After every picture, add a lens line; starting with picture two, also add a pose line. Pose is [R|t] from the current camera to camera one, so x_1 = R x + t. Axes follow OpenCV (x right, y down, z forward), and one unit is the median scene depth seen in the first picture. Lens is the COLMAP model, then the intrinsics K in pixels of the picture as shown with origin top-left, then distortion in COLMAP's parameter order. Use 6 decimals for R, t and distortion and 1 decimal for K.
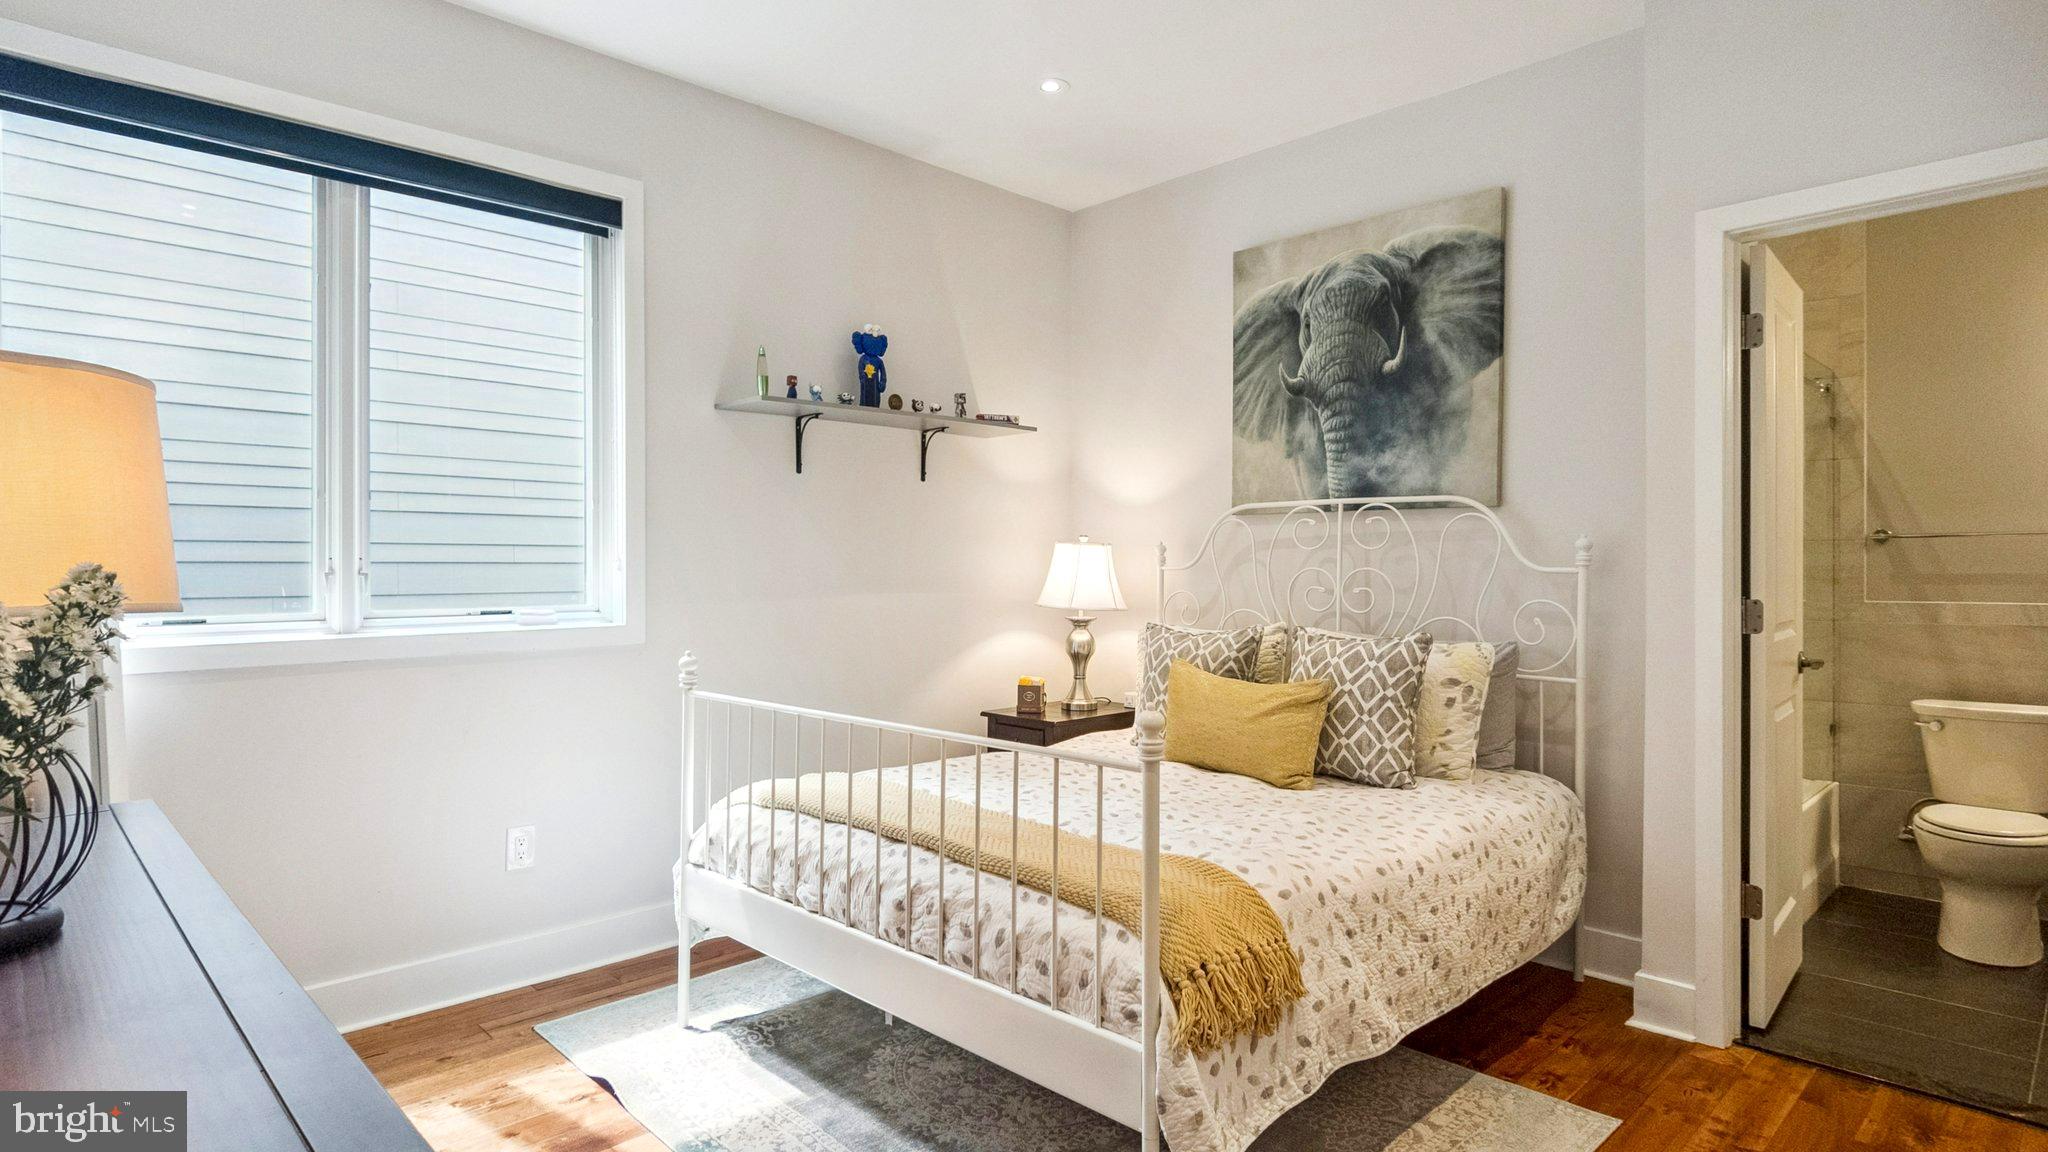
lens RADIAL K [[1073.5, 0, 1022.5], [0, 1073.5, 574.1], [0, 0, 1]] dist [0.016541, -0.026851]
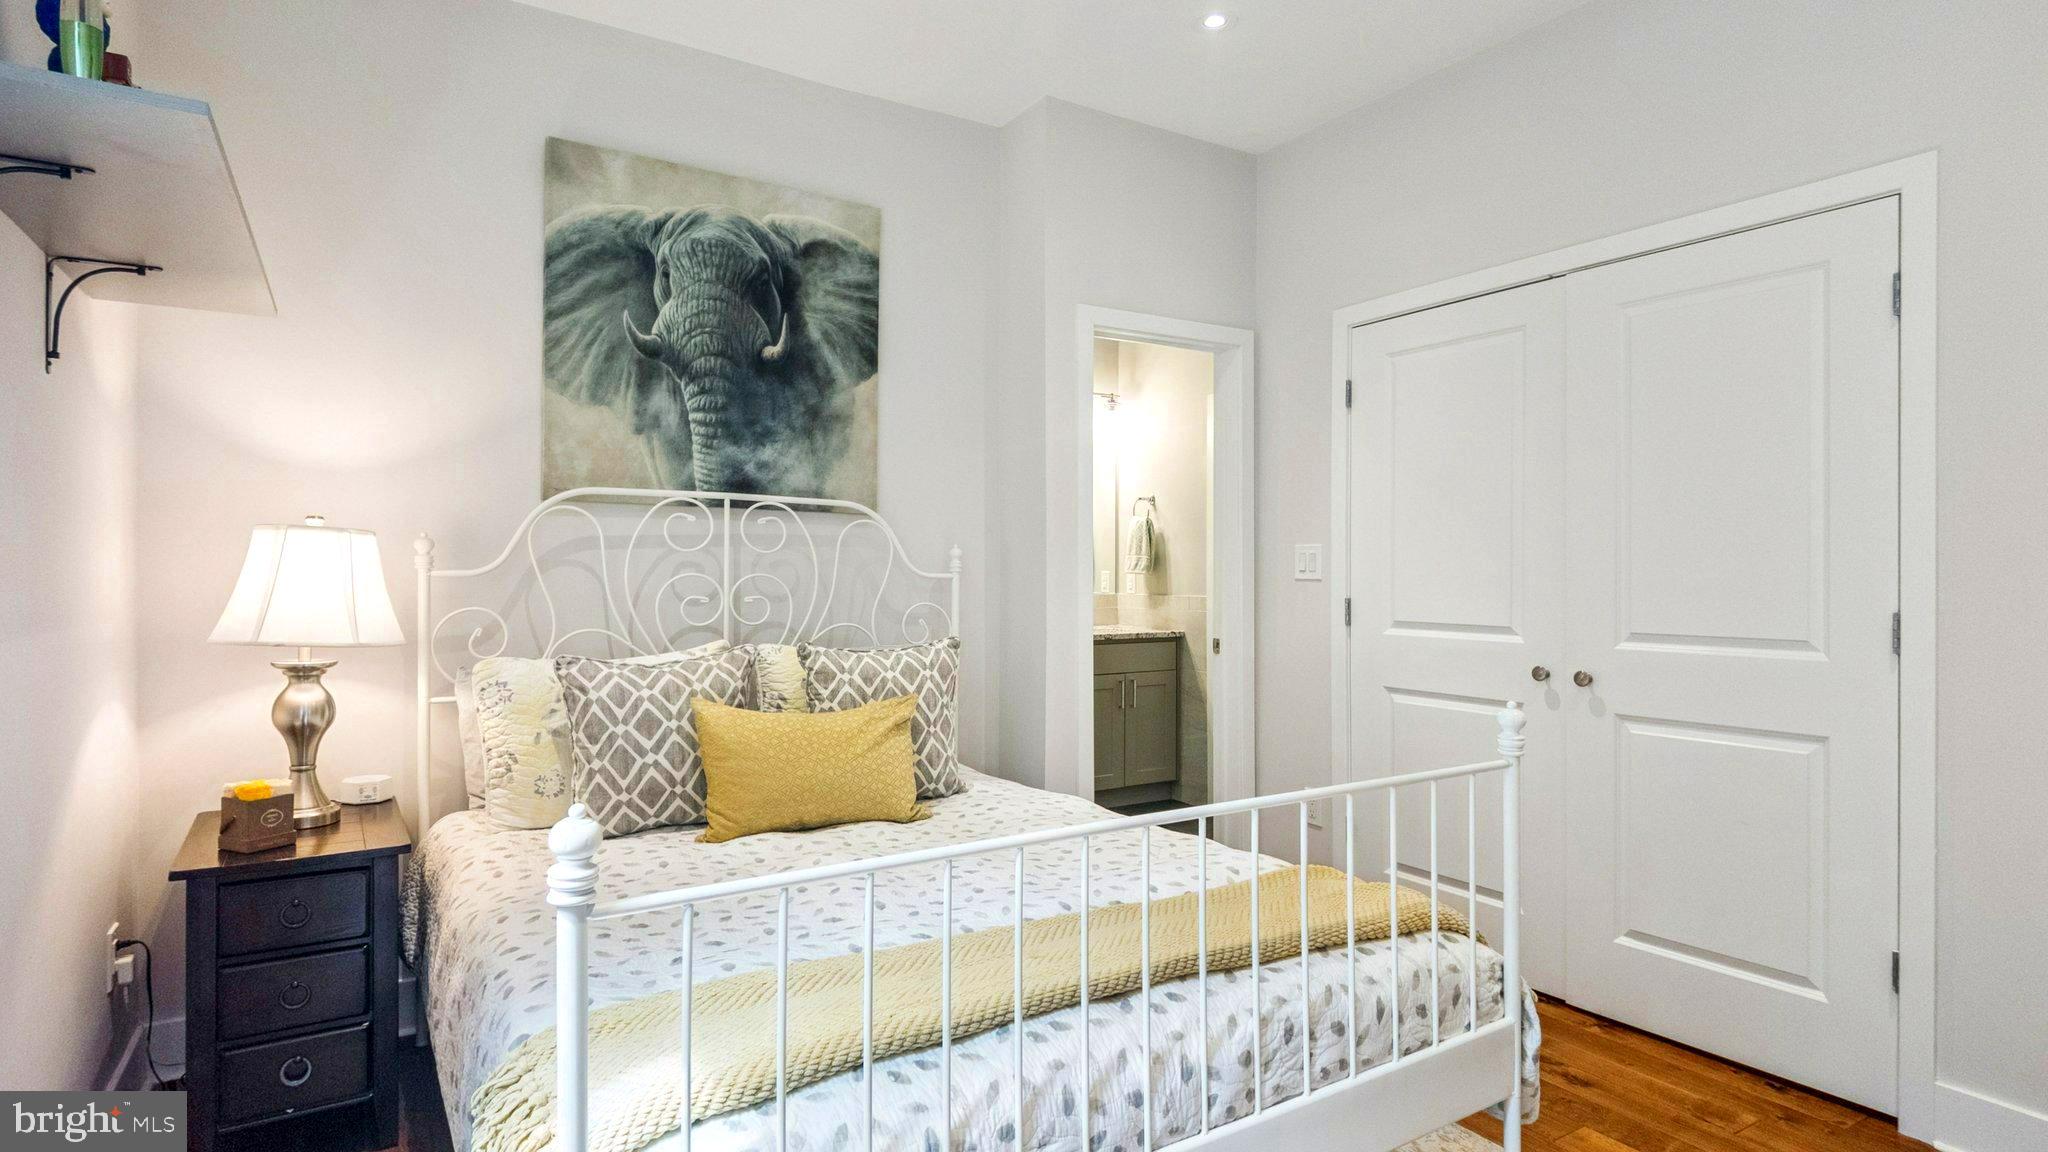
lens RADIAL K [[1073.5, 0, 1022.5], [0, 1073.5, 574.1], [0, 0, 1]] dist [0.016541, -0.026851]
pose [[0.169968, 0.002439, 0.985446, -0.493810], [0.005252, 0.999980, -0.003381, -0.001548], [-0.985436, 0.005750, 0.169952, 0.608463]]
